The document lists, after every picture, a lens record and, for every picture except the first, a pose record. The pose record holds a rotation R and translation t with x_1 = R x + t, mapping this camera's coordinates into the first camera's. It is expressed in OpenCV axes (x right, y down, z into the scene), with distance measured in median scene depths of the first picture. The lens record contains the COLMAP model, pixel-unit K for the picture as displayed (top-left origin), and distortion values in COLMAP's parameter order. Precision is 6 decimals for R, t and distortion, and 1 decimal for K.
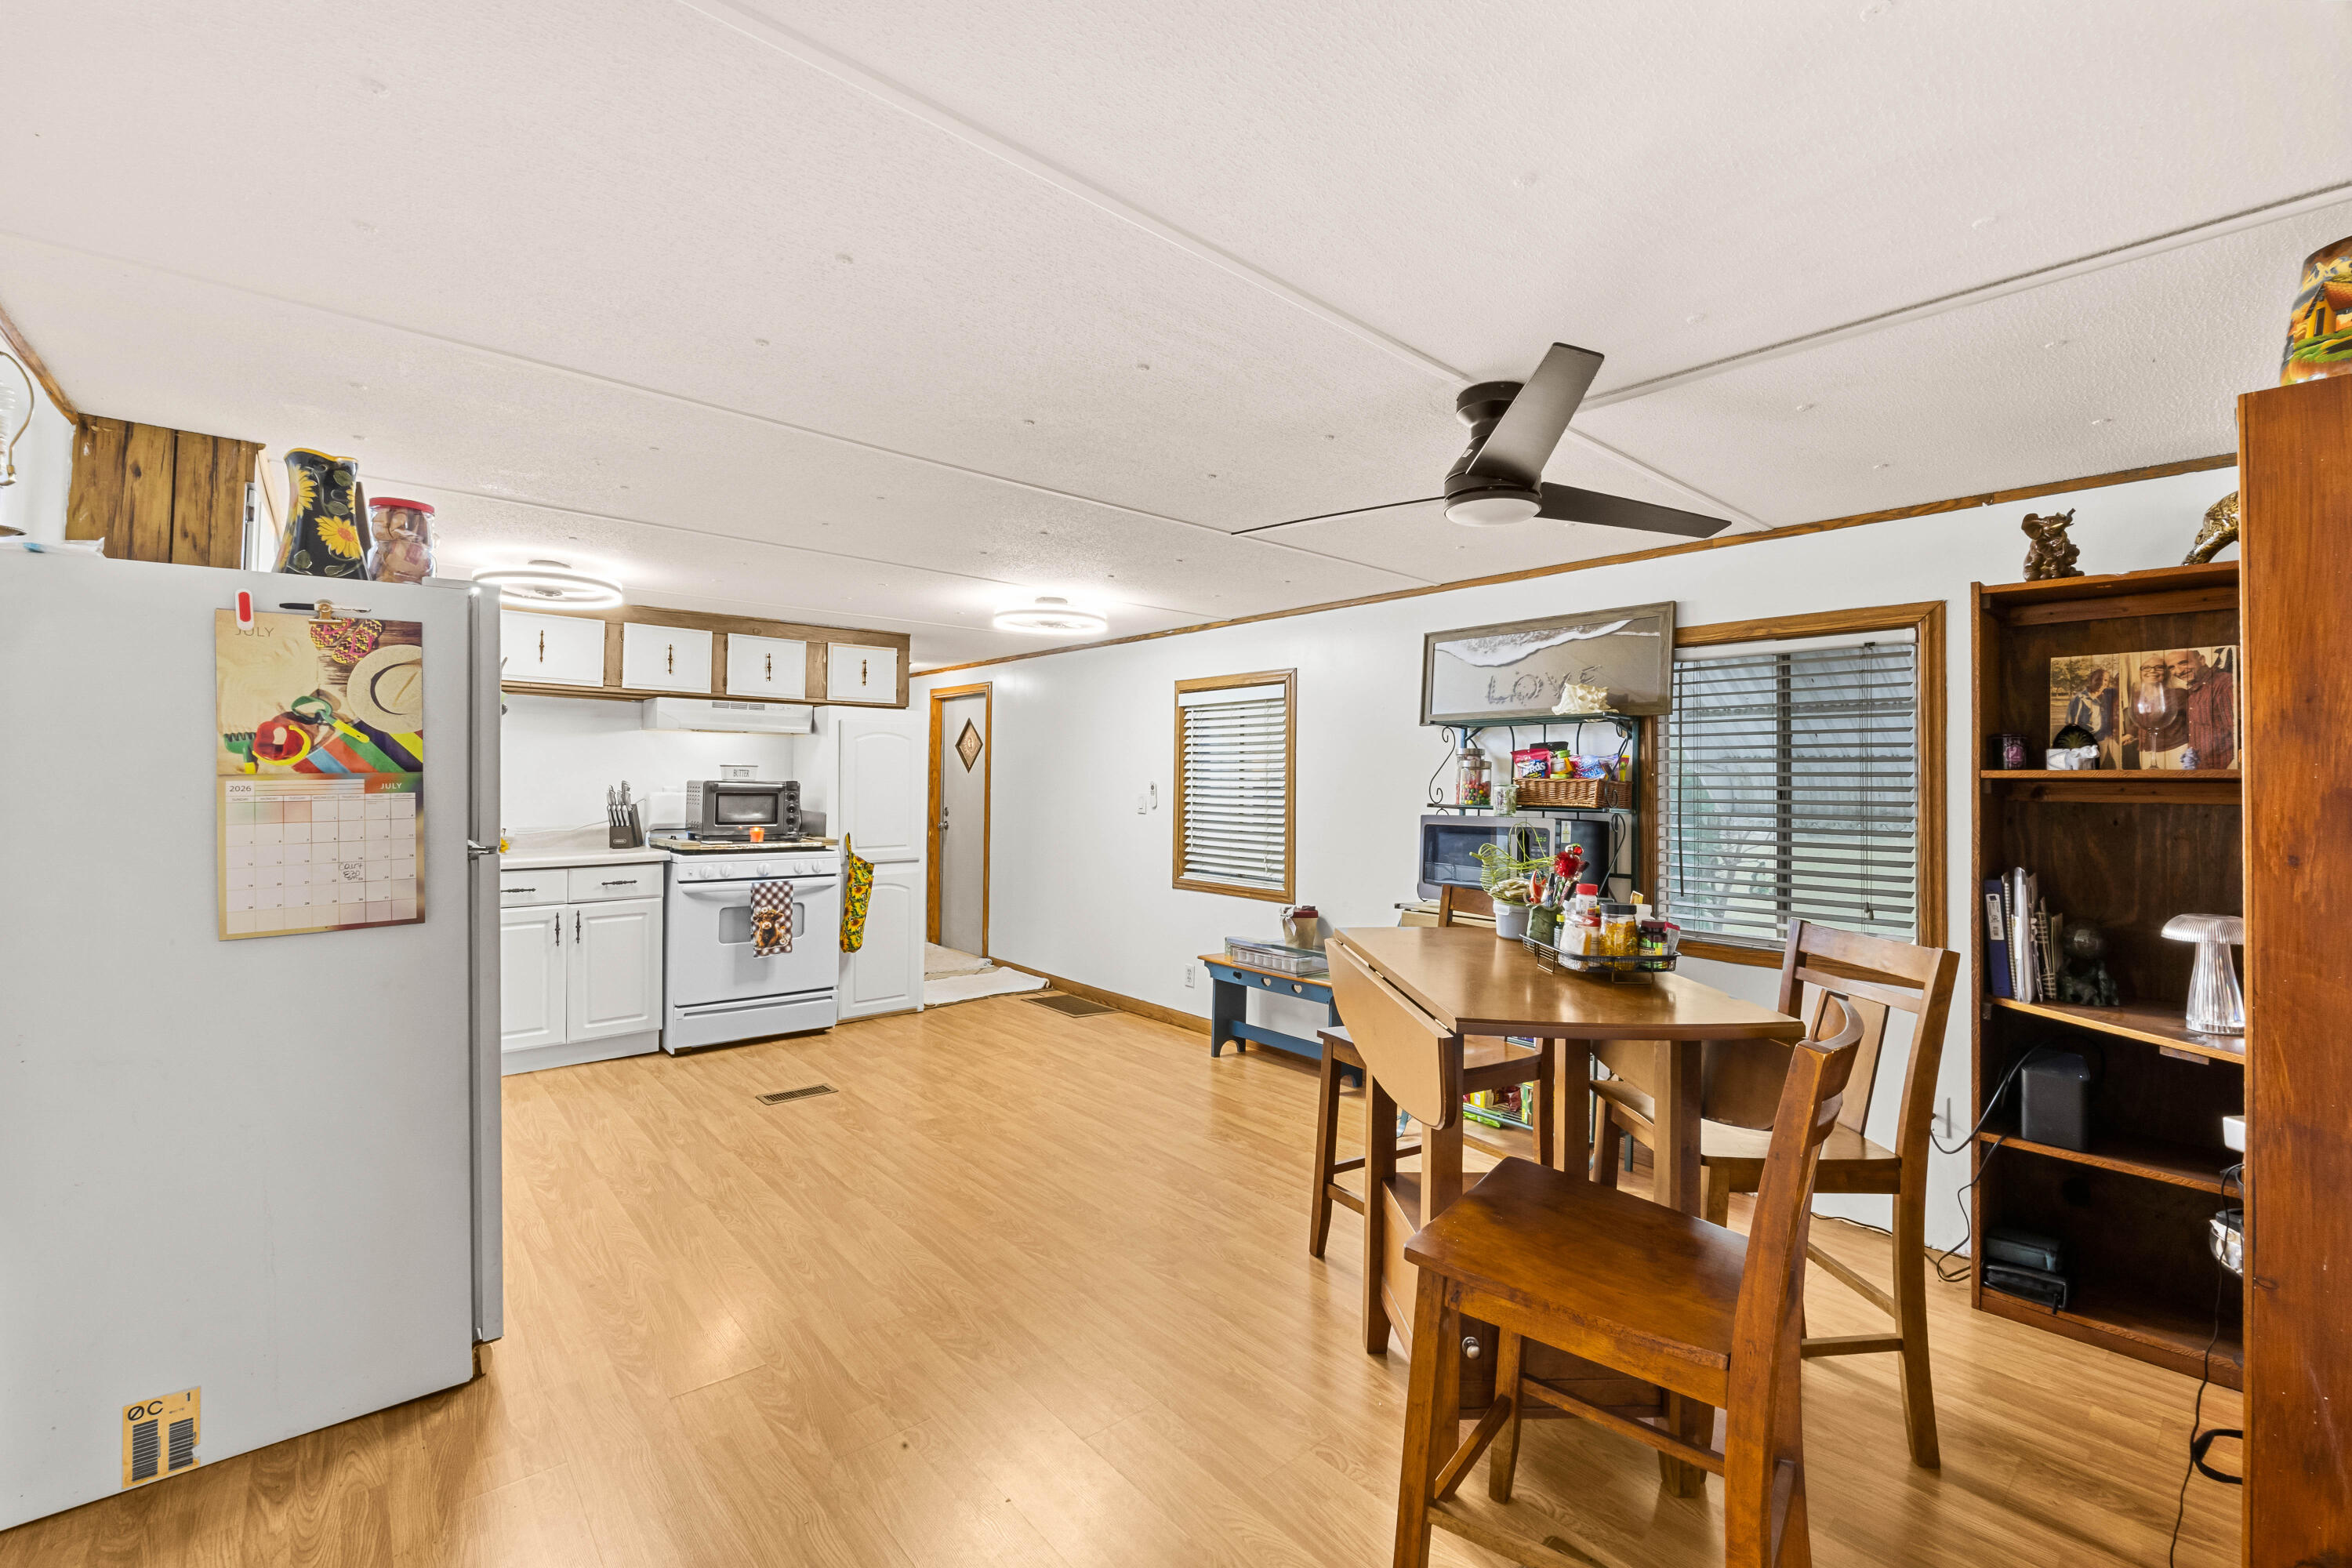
lens RADIAL K [[946.9, 0, 1181.0], [0, 946.9, 764.1], [0, 0, 1]] dist [-0.001005, -0.000006]
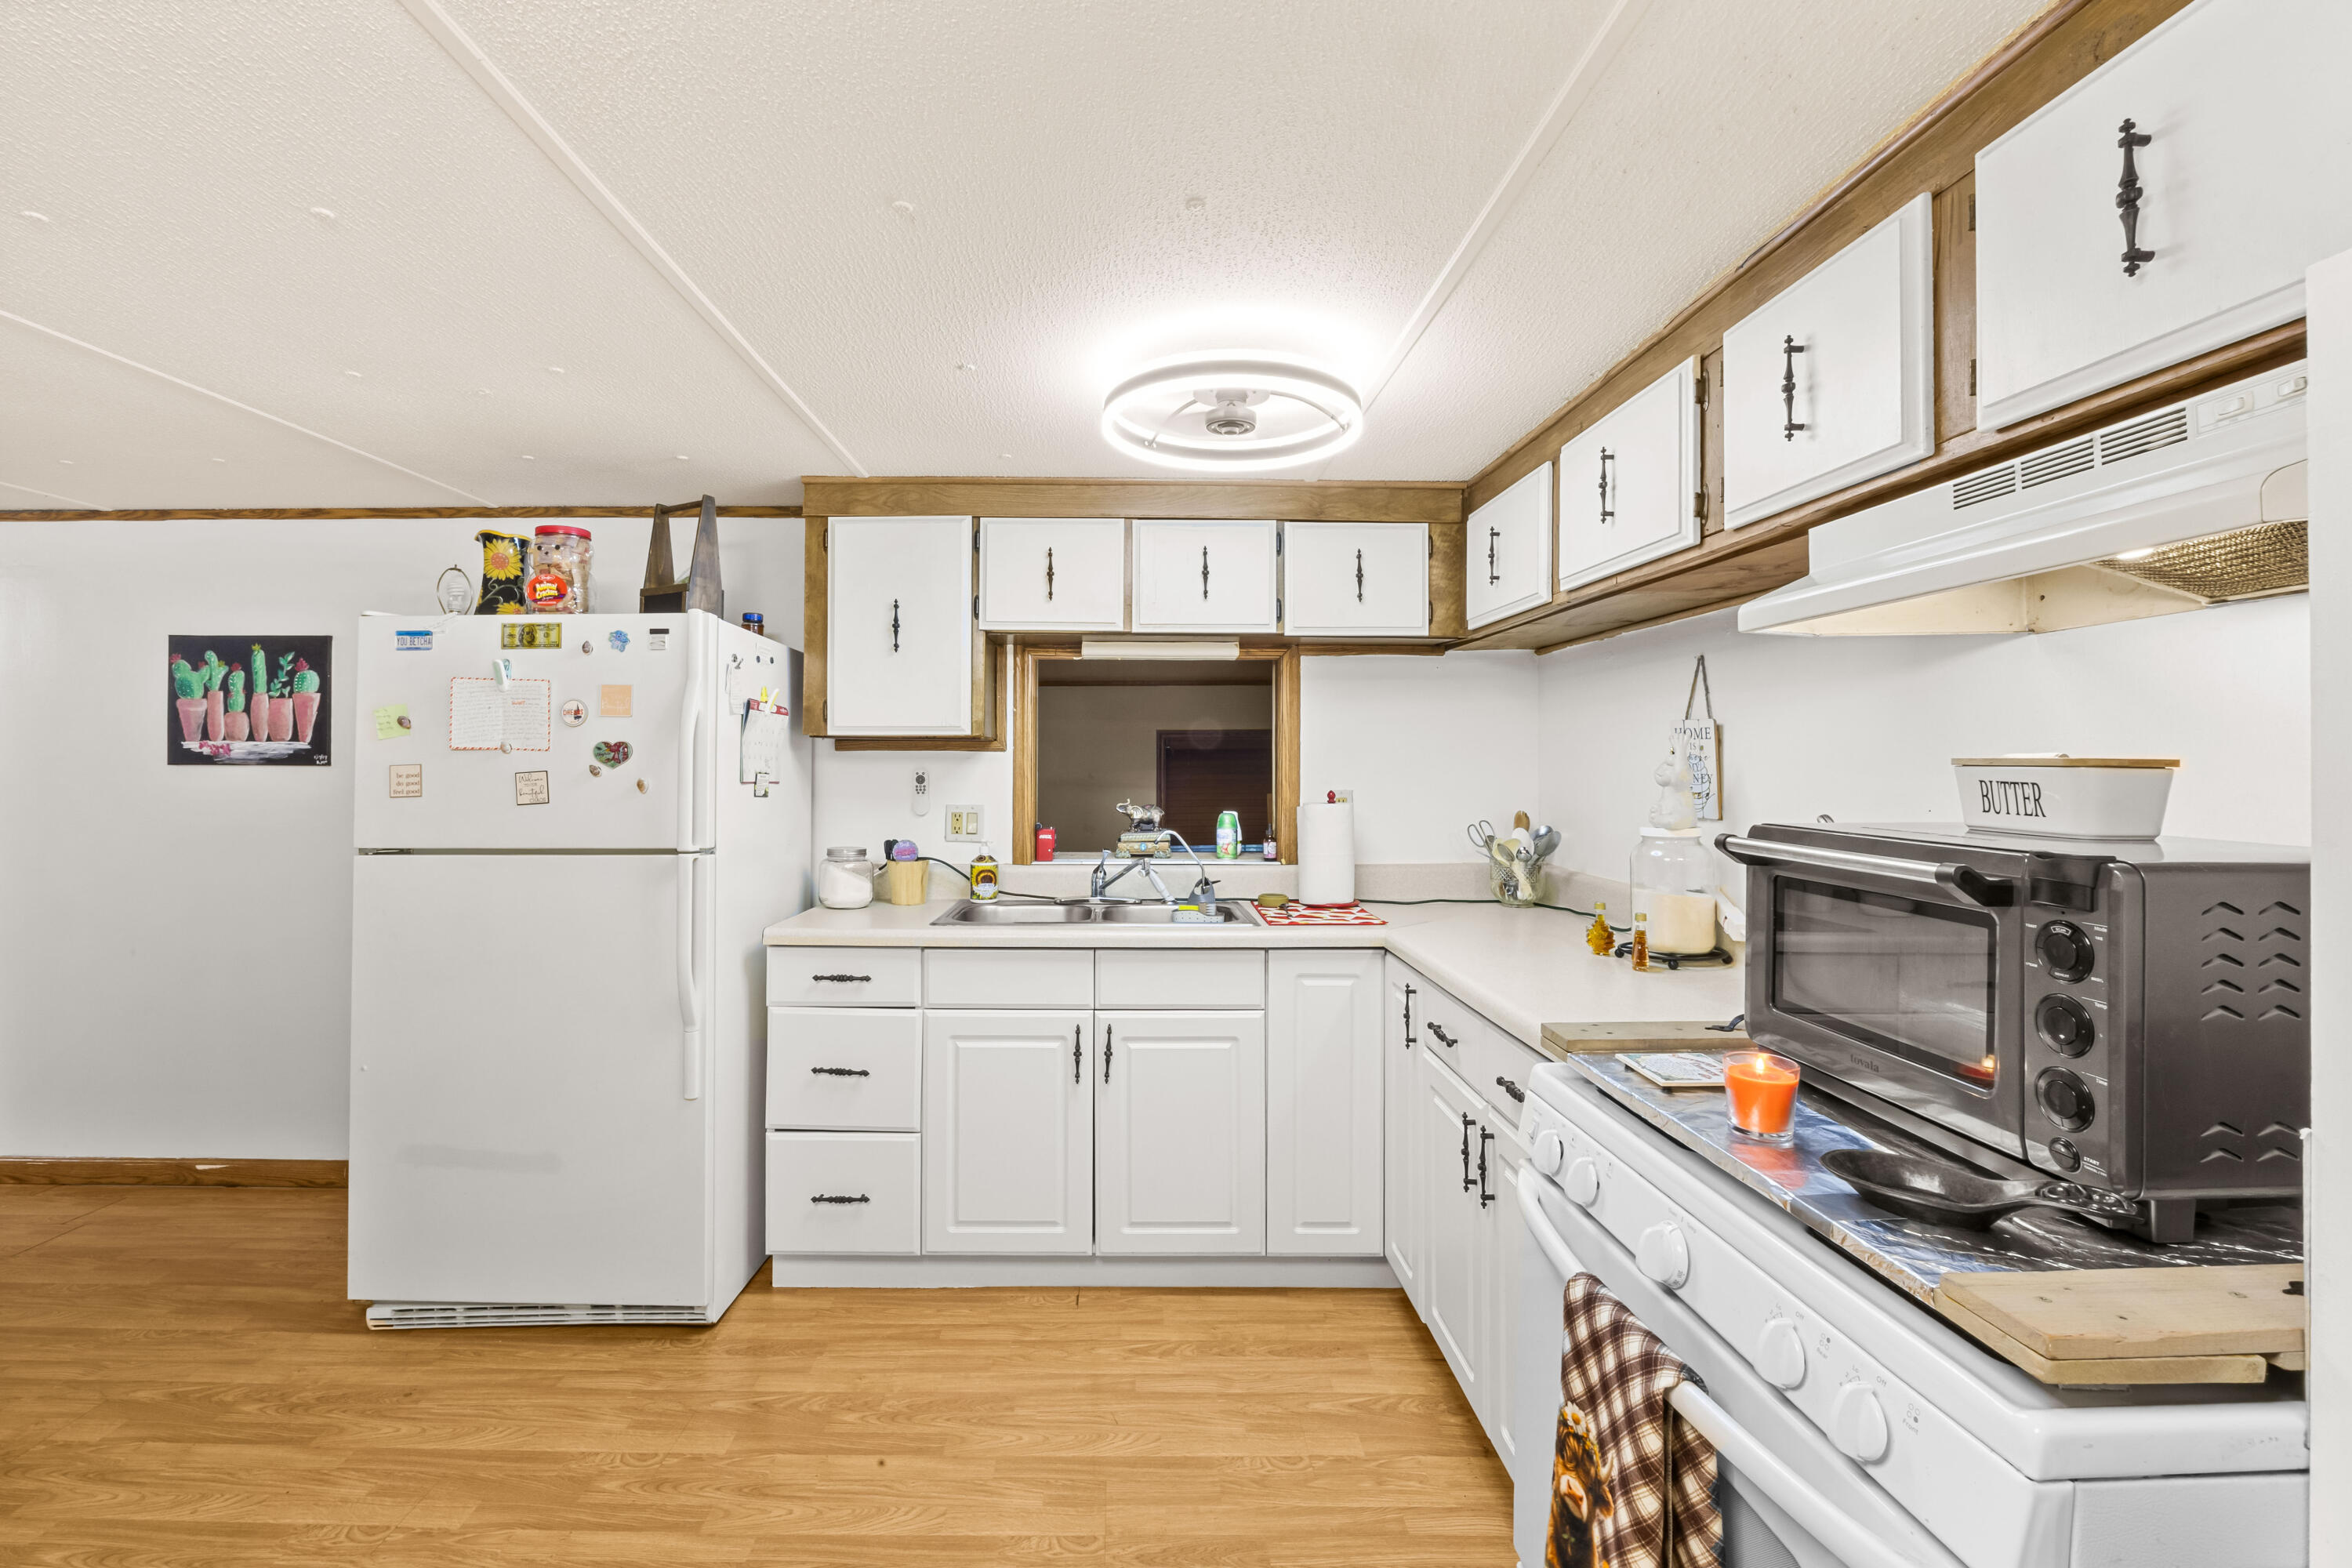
lens RADIAL K [[1028.2, 0, 1172.9], [0, 1028.2, 750.9], [0, 0, 1]] dist [-0.014788, 0.000448]
pose [[-0.656328, -0.010520, -0.754403, -0.265951], [-0.000799, 0.999912, -0.013248, -0.002952], [0.754476, -0.008092, -0.656278, 1.458896]]
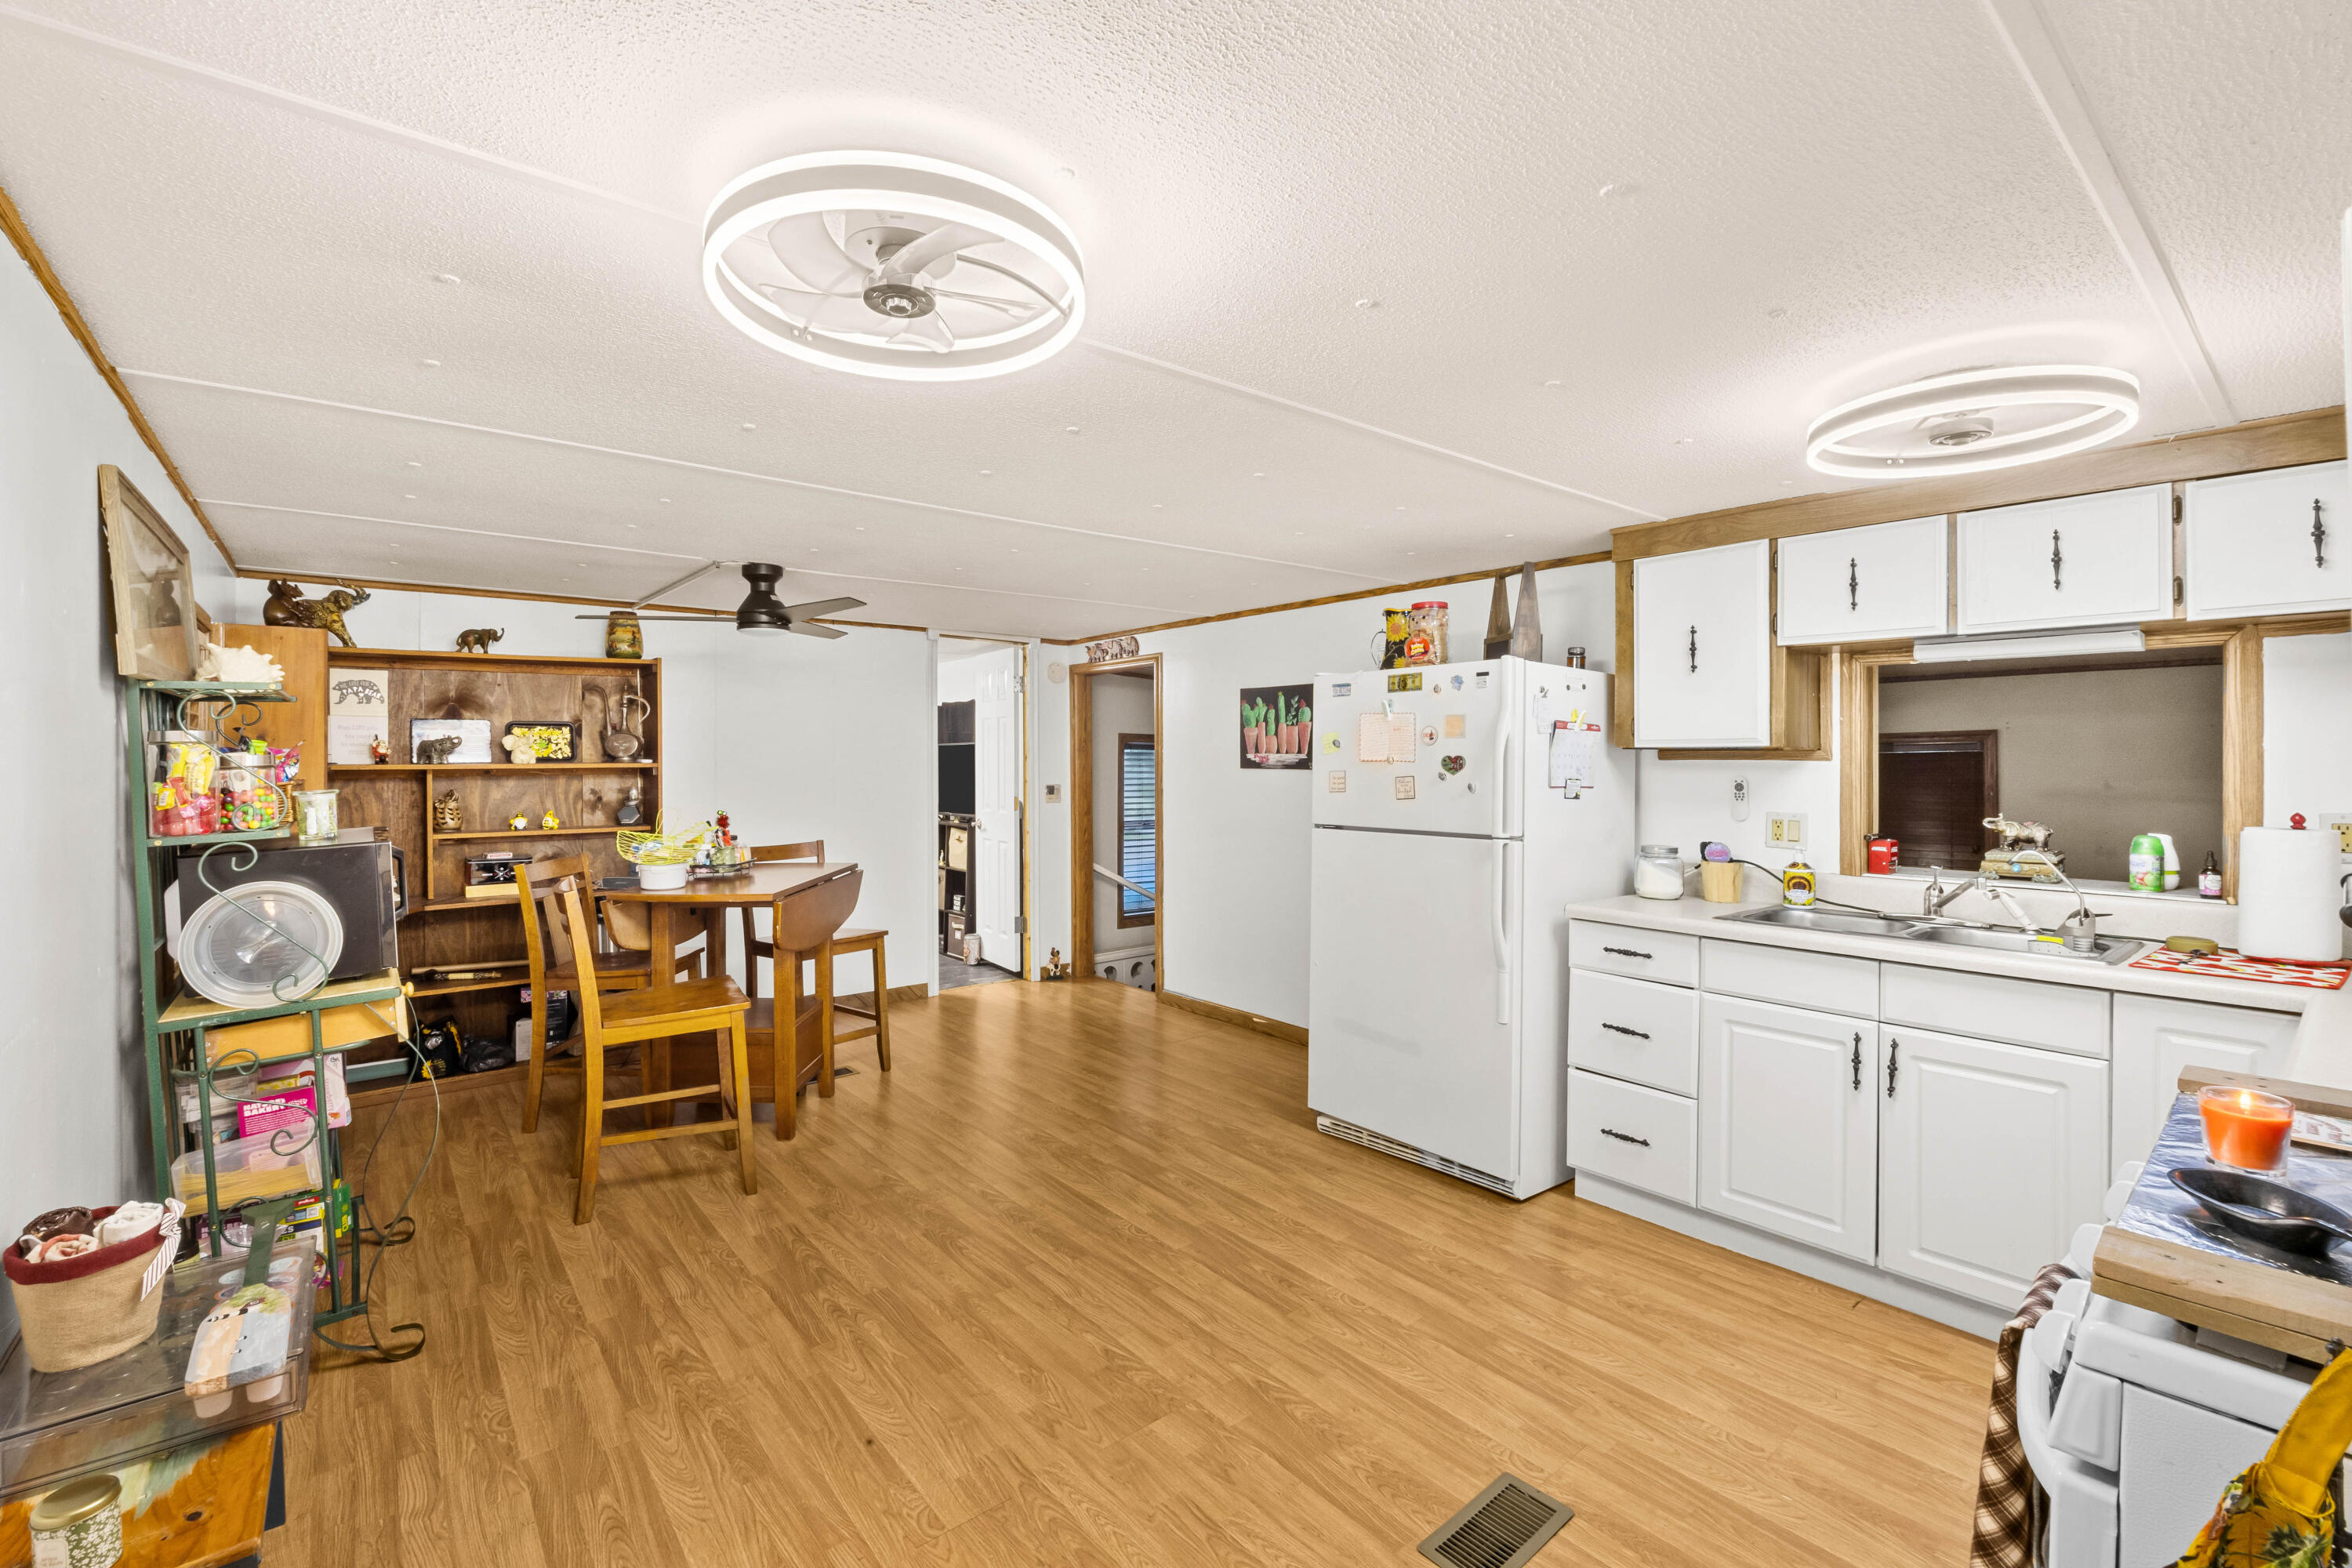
lens RADIAL K [[946.9, 0, 1181.0], [0, 946.9, 764.1], [0, 0, 1]] dist [-0.001005, -0.000006]
pose [[-0.999959, -0.005699, 0.007079, -0.293355], [-0.005704, 0.999983, -0.000749, -0.008727], [-0.007075, -0.000789, -0.999975, 1.628565]]
